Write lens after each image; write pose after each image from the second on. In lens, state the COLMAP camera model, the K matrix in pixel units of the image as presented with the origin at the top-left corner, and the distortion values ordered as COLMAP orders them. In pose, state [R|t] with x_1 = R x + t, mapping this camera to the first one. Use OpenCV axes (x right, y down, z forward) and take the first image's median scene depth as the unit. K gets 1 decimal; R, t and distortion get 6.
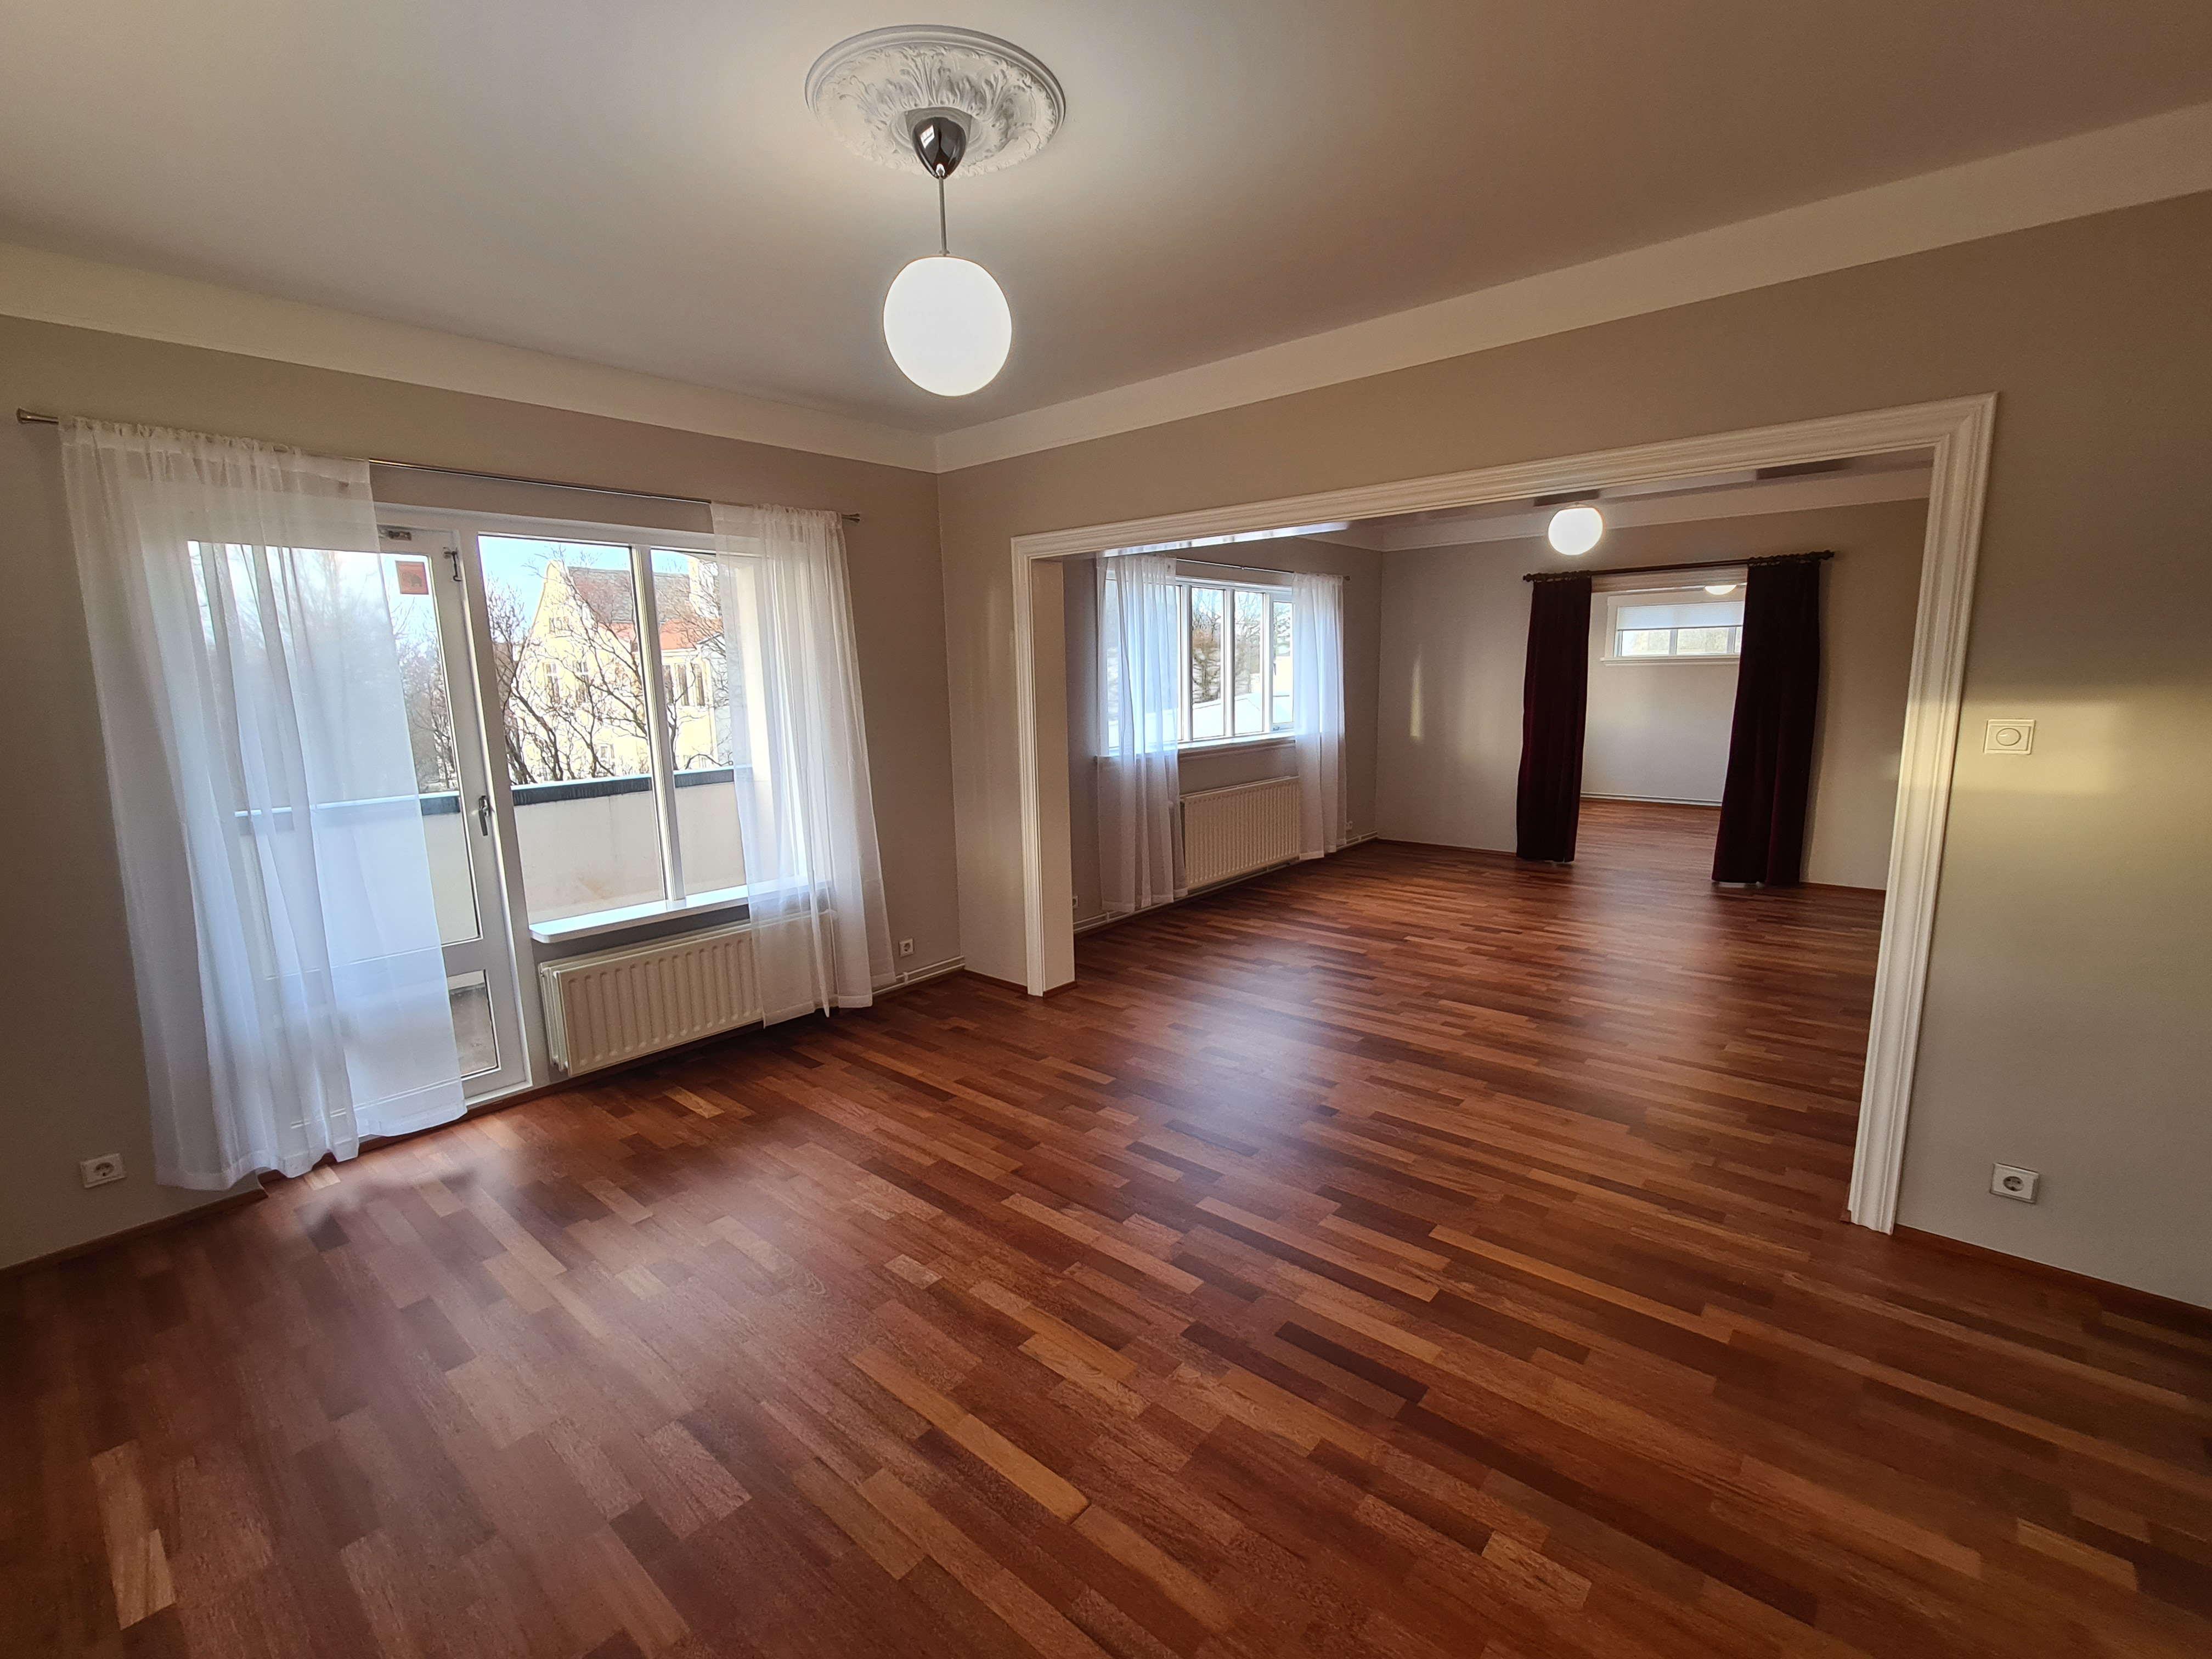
lens RADIAL K [[984.2, 0, 1106.0], [0, 984.2, 829.5], [0, 0, 1]] dist [-0.000011, -0.000334]
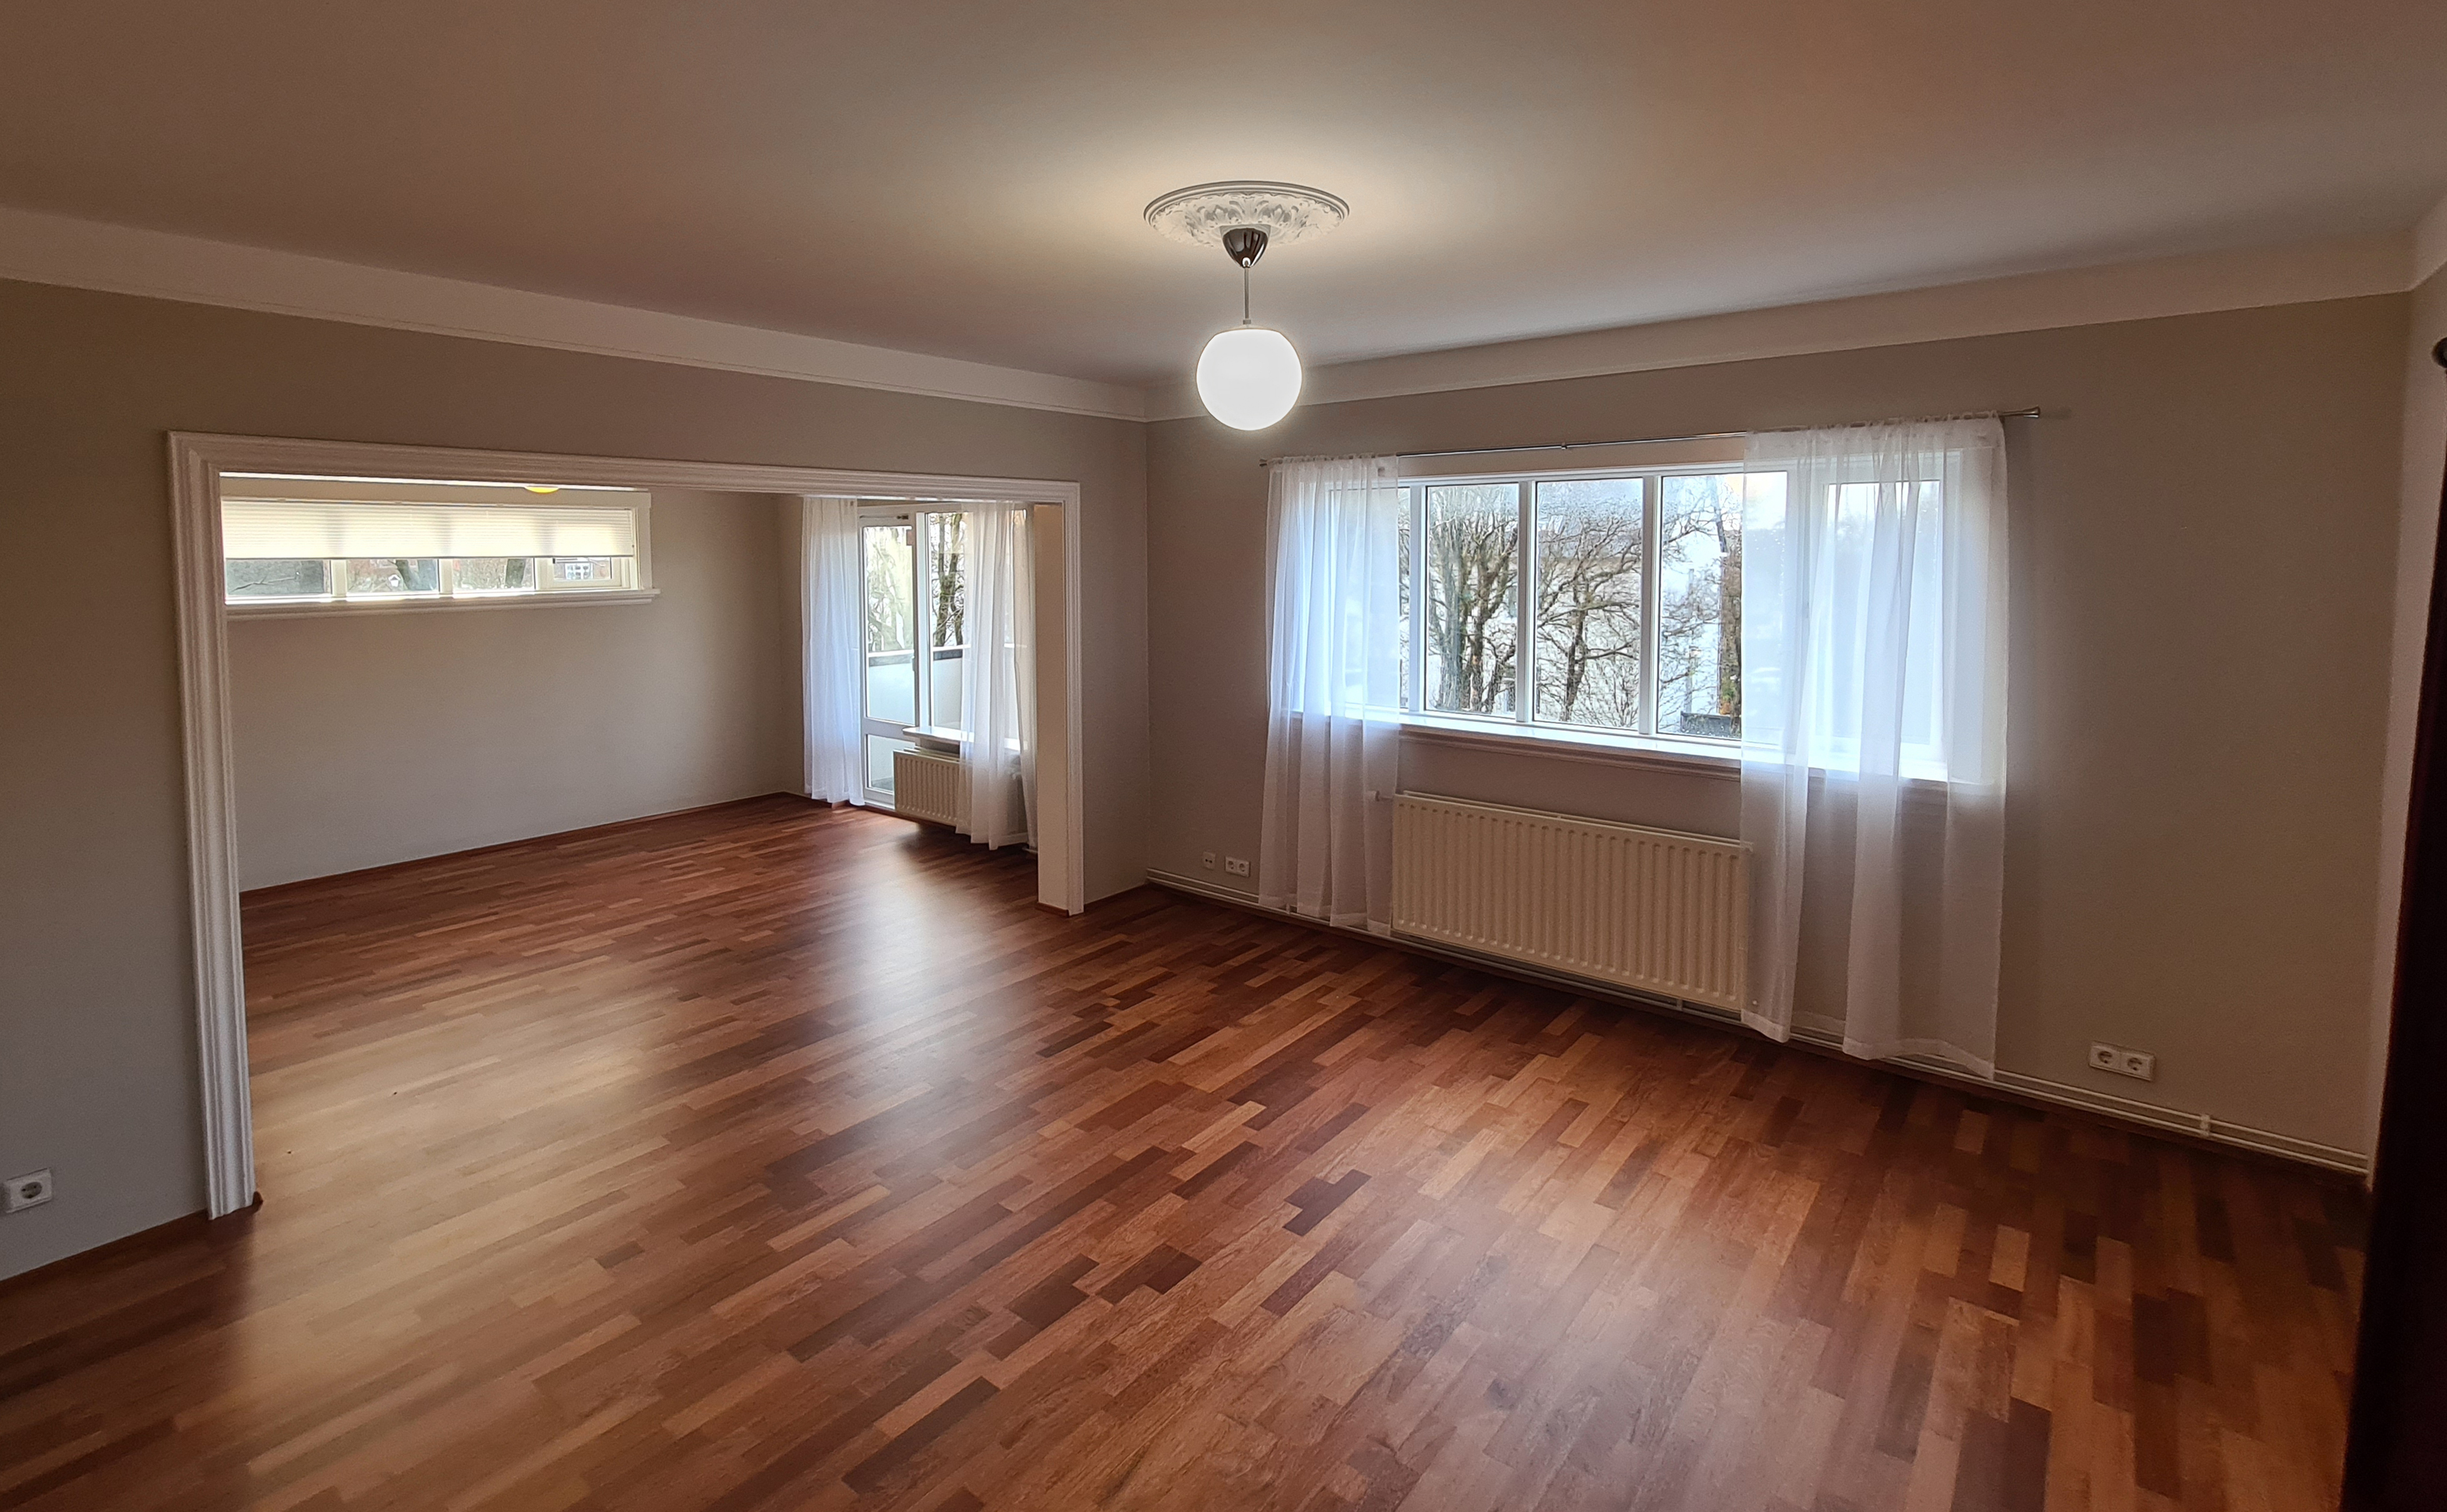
lens RADIAL K [[1037.5, 0, 1223.5], [0, 1037.5, 756.0], [0, 0, 1]] dist [-0.000370, -0.000017]
pose [[0.076434, 0.204012, -0.975980, 0.855355], [-0.170648, 0.967077, 0.188787, -0.195748], [0.982363, 0.152119, 0.108731, 0.894313]]
